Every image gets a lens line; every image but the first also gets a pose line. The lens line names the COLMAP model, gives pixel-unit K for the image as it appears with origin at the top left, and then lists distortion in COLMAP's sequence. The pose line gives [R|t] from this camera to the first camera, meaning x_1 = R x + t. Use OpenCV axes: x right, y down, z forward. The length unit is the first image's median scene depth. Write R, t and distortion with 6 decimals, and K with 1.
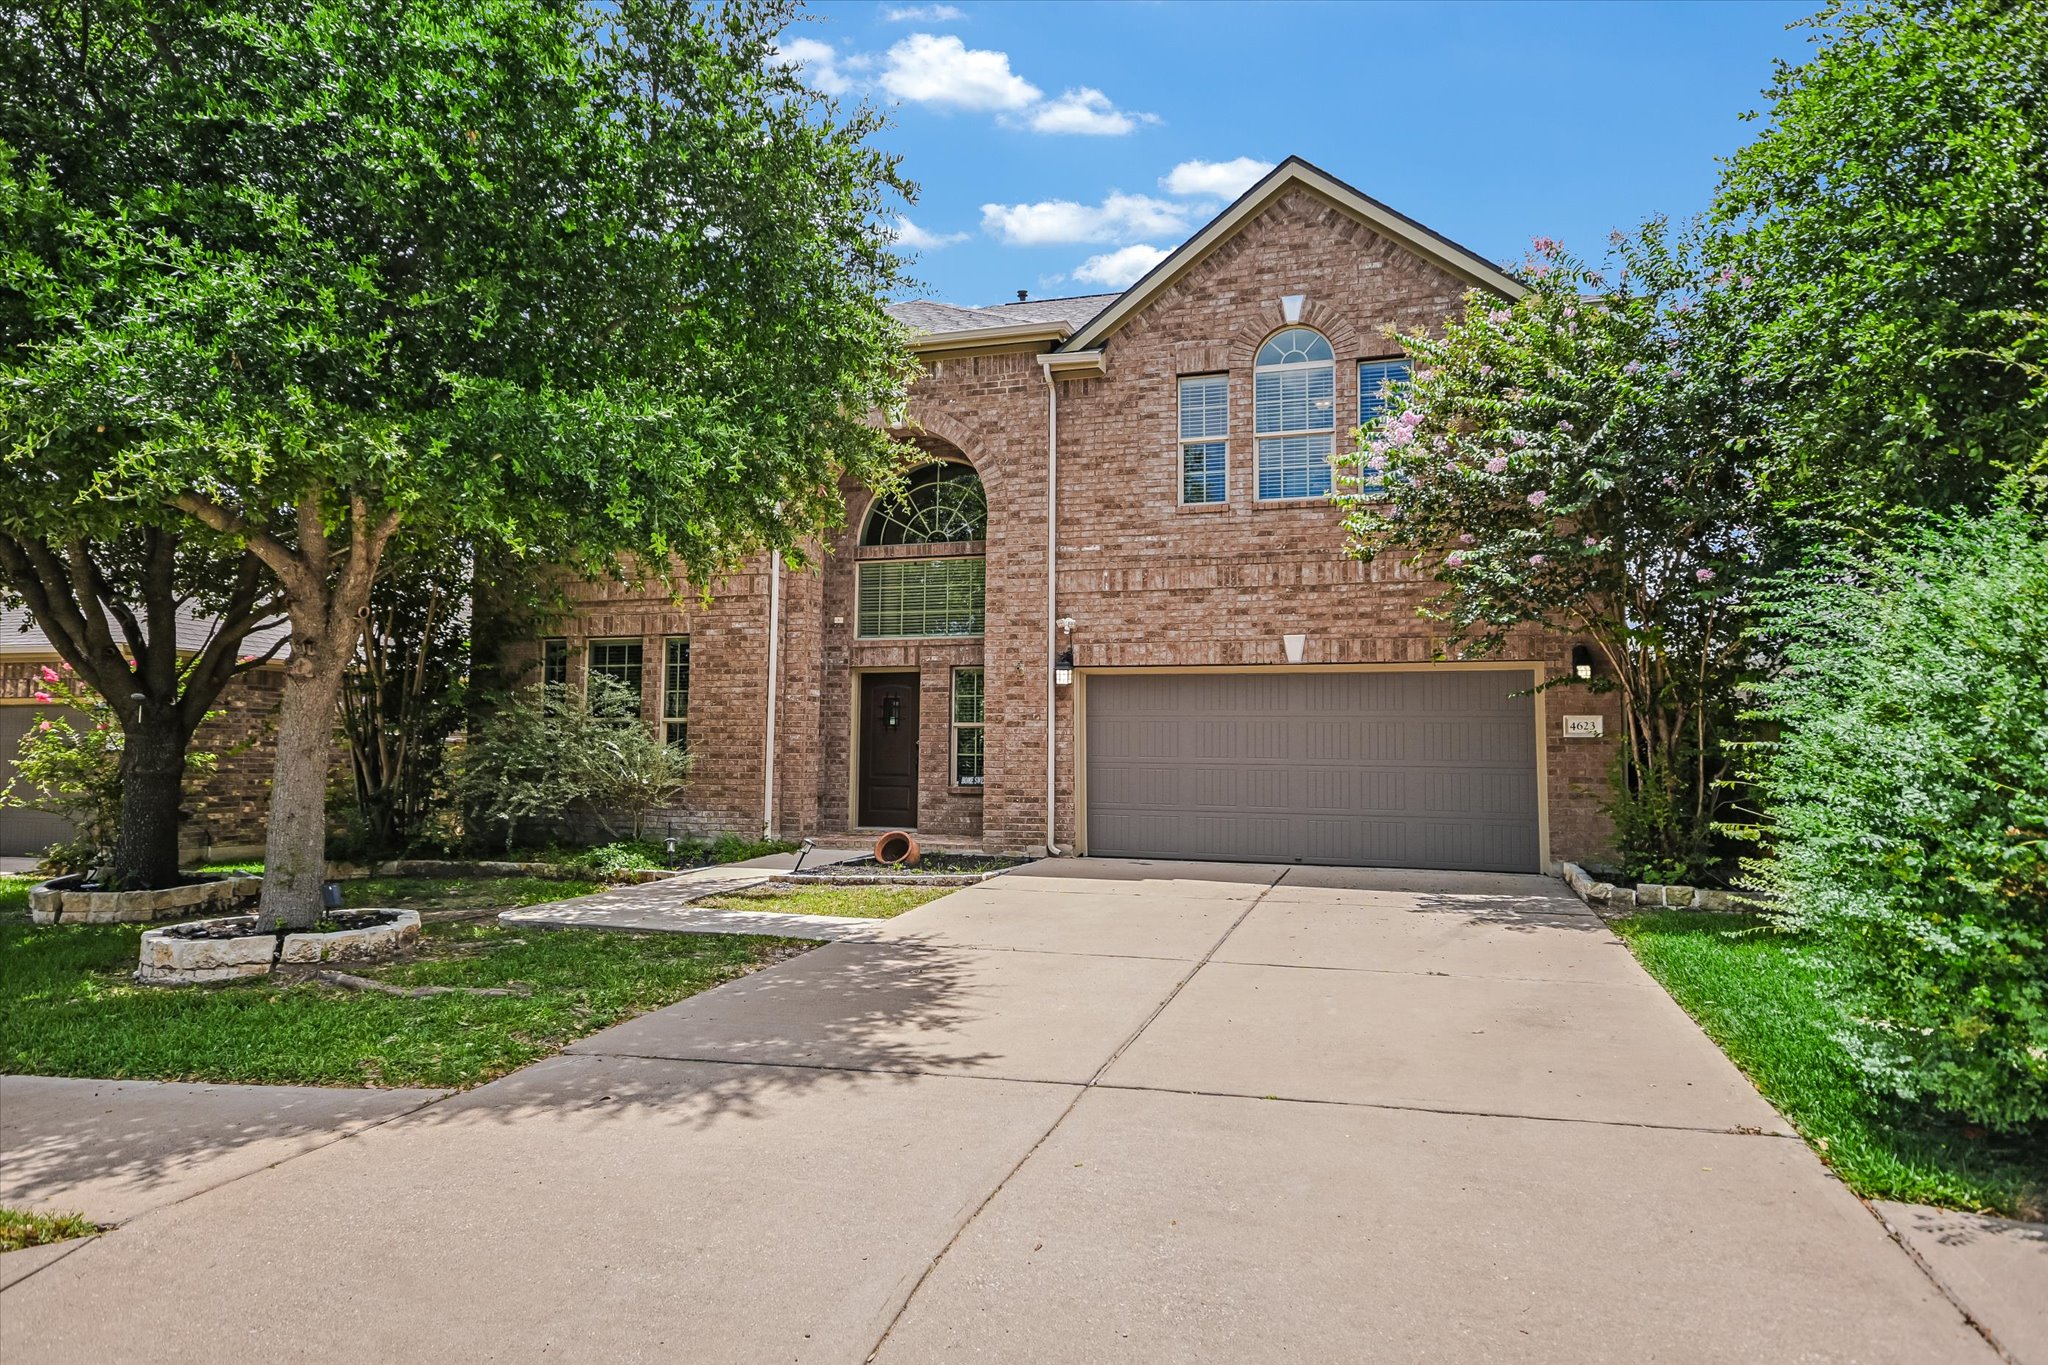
lens RADIAL K [[1054.5, 0, 1024.0], [0, 1054.5, 682.5], [0, 0, 1]] dist [-0.000128, 0.000098]
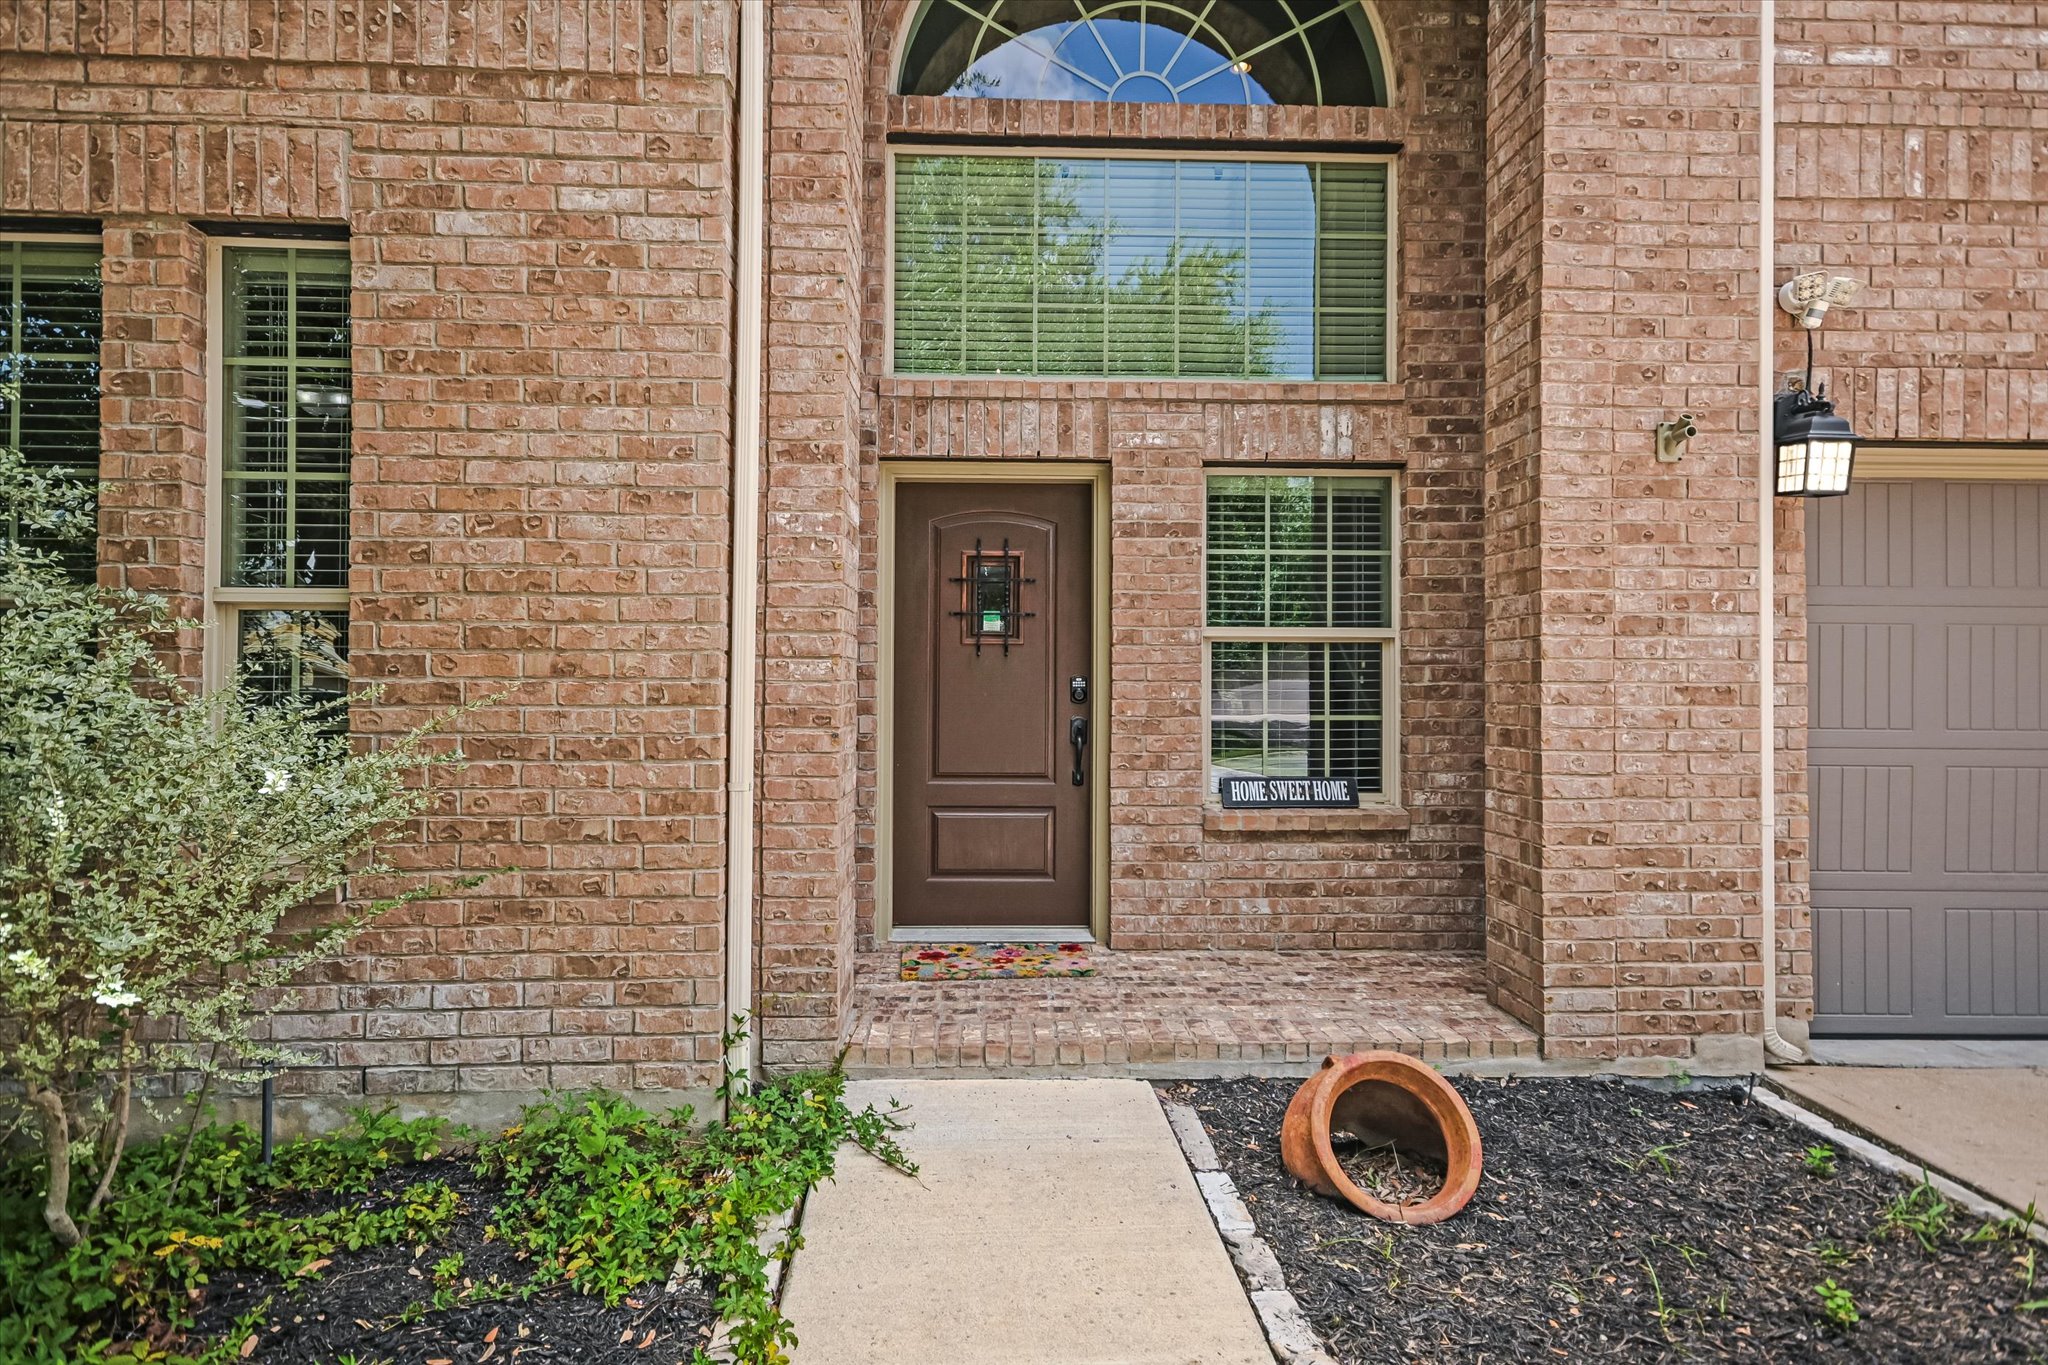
lens RADIAL K [[1083.5, 0, 1019.4], [0, 1083.5, 668.6], [0, 0, 1]] dist [0.017219, -0.000204]
pose [[0.945568, -0.000328, 0.325423, -0.272384], [-0.018277, 0.998368, 0.054113, 0.037846], [-0.324910, -0.057116, 0.944019, 0.765861]]
